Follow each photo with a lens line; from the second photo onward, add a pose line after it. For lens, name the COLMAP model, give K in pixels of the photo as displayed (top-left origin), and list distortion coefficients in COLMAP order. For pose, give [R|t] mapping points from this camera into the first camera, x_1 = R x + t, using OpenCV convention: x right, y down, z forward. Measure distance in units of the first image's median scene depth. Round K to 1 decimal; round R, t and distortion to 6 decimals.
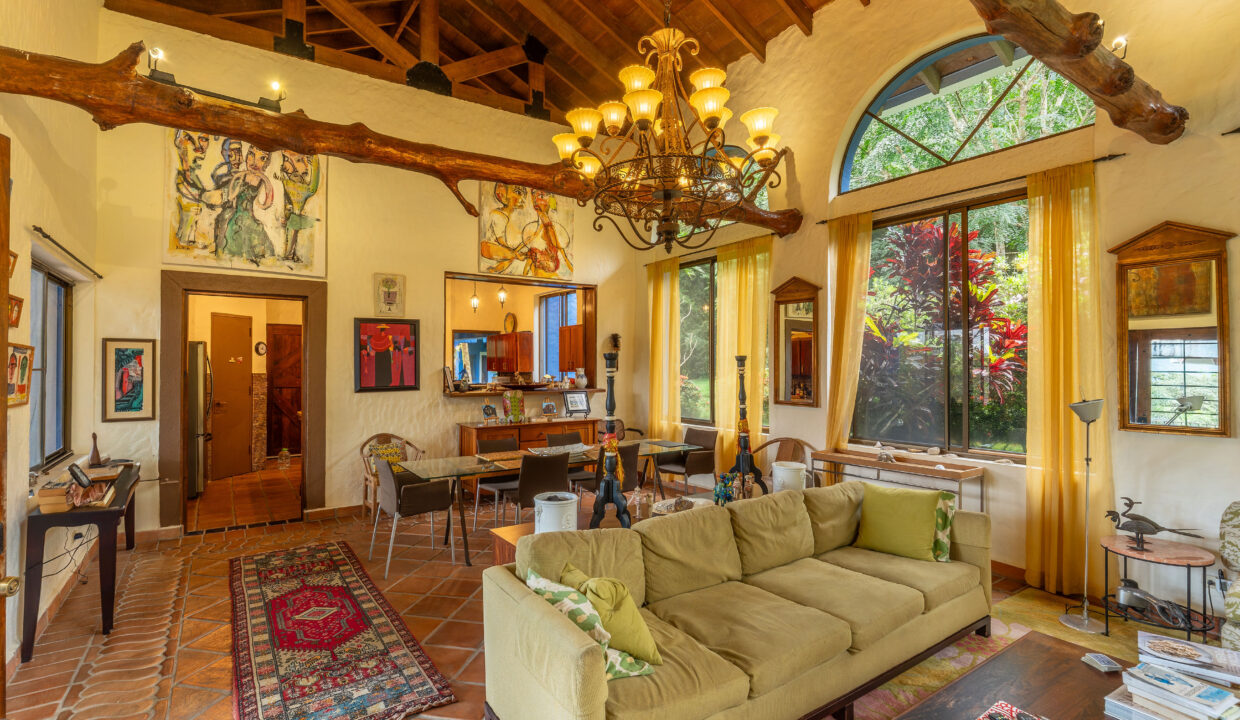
lens RADIAL K [[570.8, 0, 620.0], [0, 570.8, 360.0], [0, 0, 1]] dist [0.003309, 0.000466]
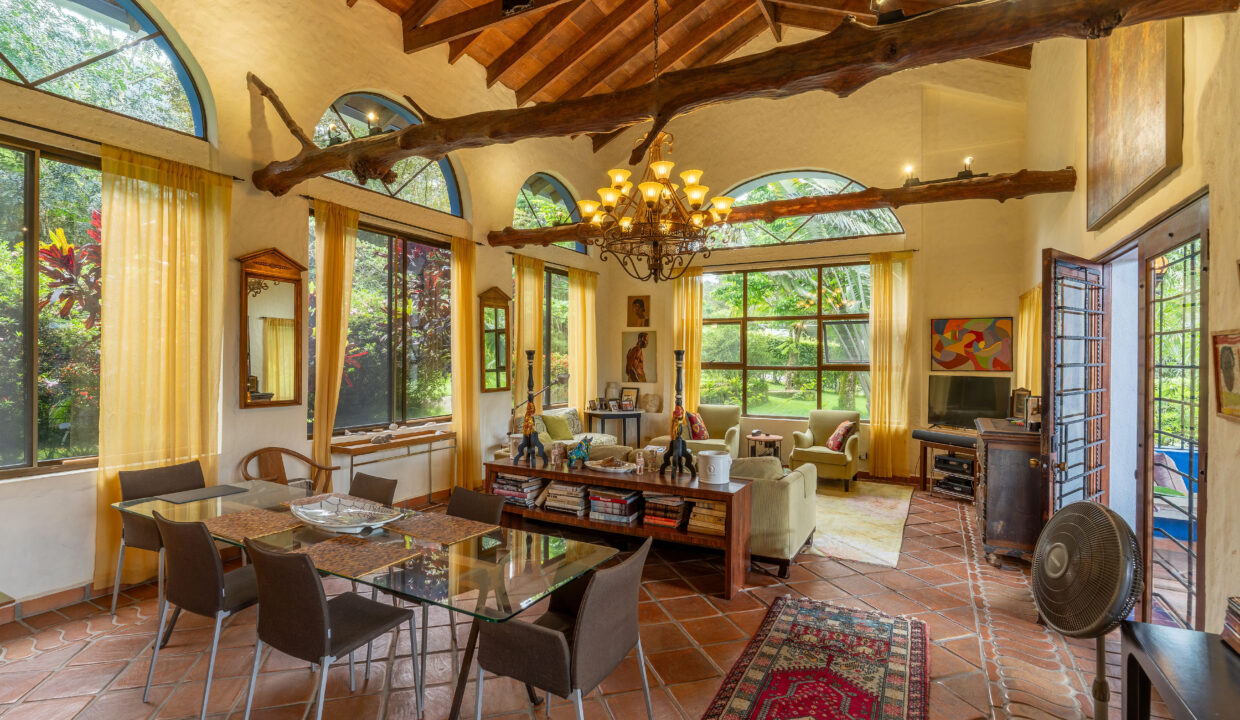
lens RADIAL K [[570.8, 0, 620.0], [0, 570.8, 360.0], [0, 0, 1]] dist [0.003309, 0.000466]
pose [[-0.442567, -0.002210, 0.896733, -1.207131], [-0.008993, 0.999958, -0.001974, 0.020536], [-0.896691, -0.008938, -0.442568, 1.750617]]
